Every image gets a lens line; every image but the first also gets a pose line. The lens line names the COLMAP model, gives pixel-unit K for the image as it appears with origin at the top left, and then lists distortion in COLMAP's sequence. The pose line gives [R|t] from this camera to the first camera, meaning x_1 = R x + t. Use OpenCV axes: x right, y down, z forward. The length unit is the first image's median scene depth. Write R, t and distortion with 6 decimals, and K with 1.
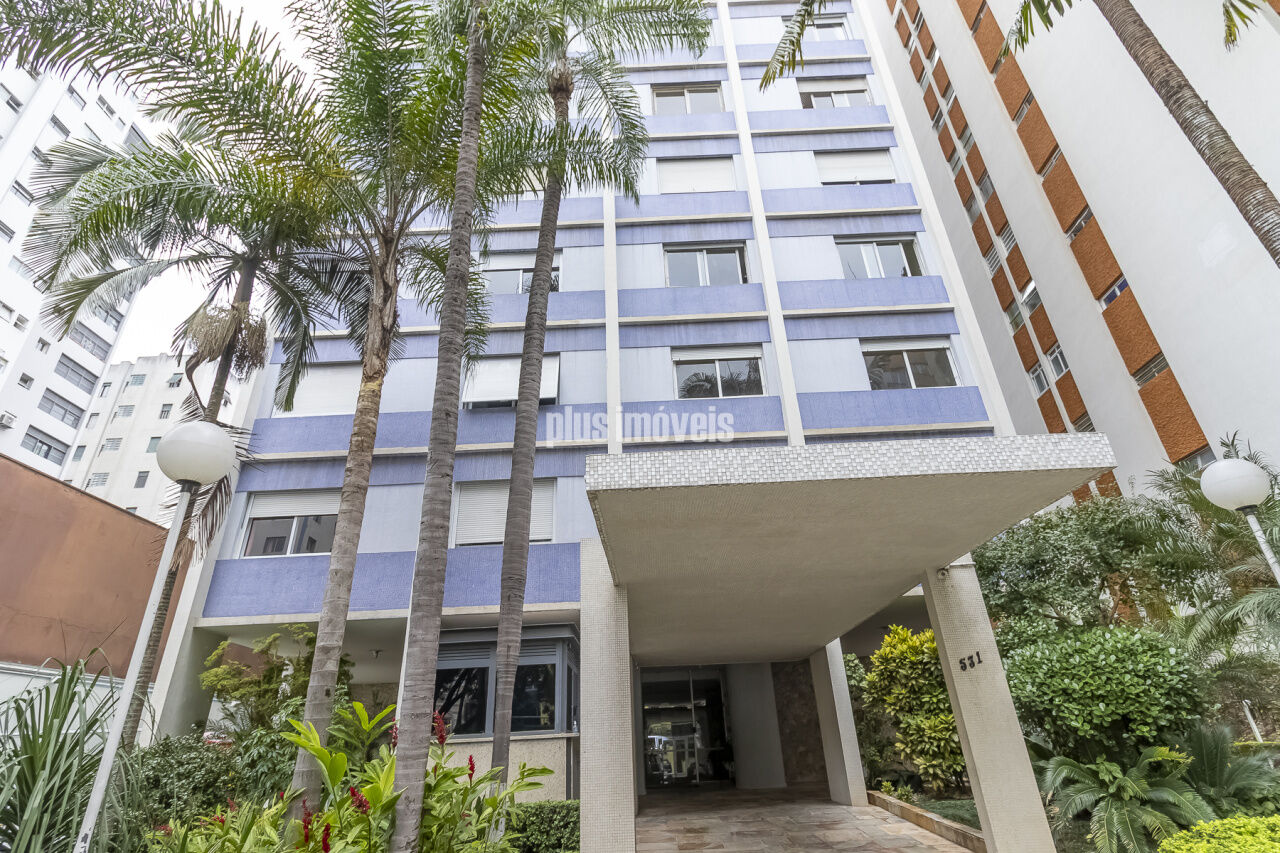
lens RADIAL K [[642.6, 0, 640.0], [0, 642.6, 426.5], [0, 0, 1]] dist [-0.000364, -0.000031]
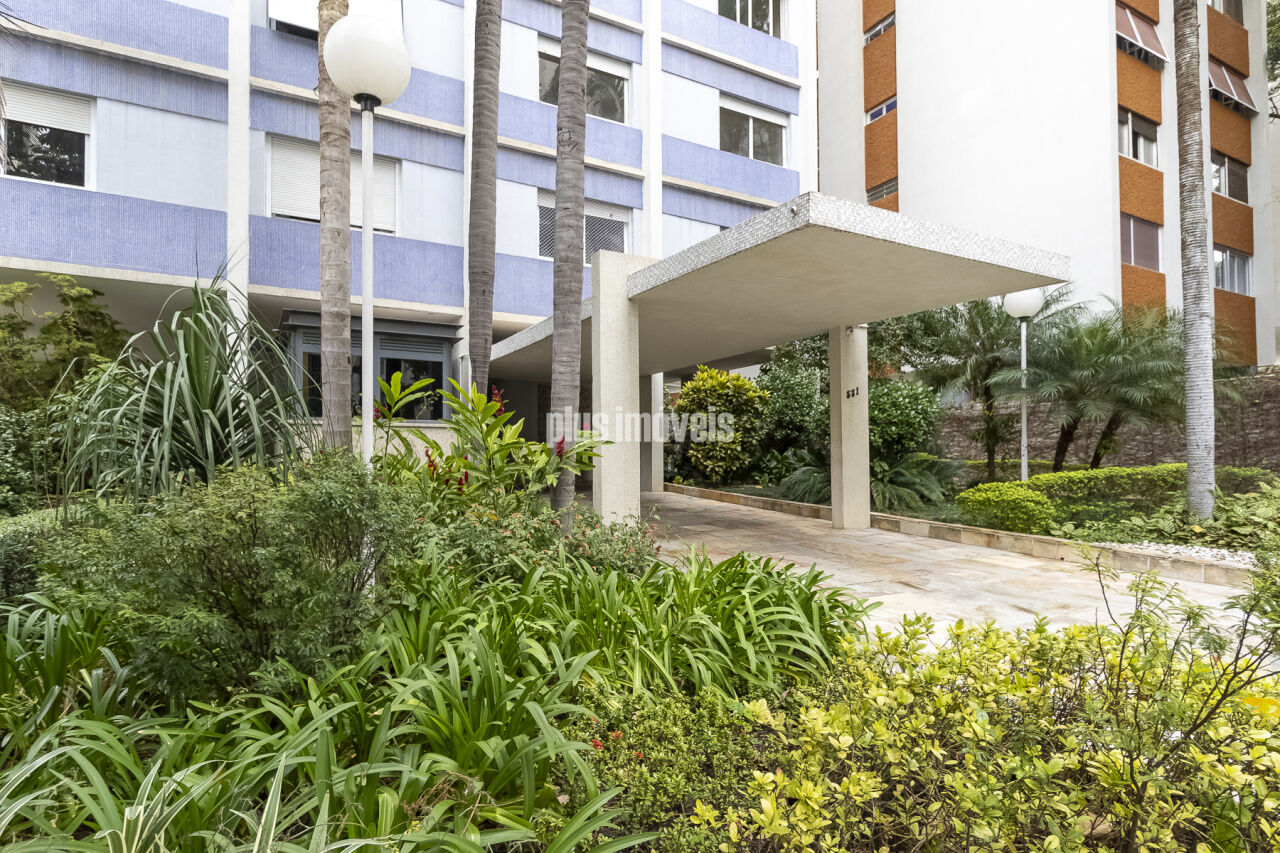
lens RADIAL K [[648.5, 0, 639.6], [0, 648.5, 456.7], [0, 0, 1]] dist [-0.002206, 0.000139]
pose [[0.877076, 0.048157, 0.477931, -0.234158], [-0.251460, 0.893768, 0.371411, 0.030679], [-0.409274, -0.445937, 0.796012, -0.006550]]
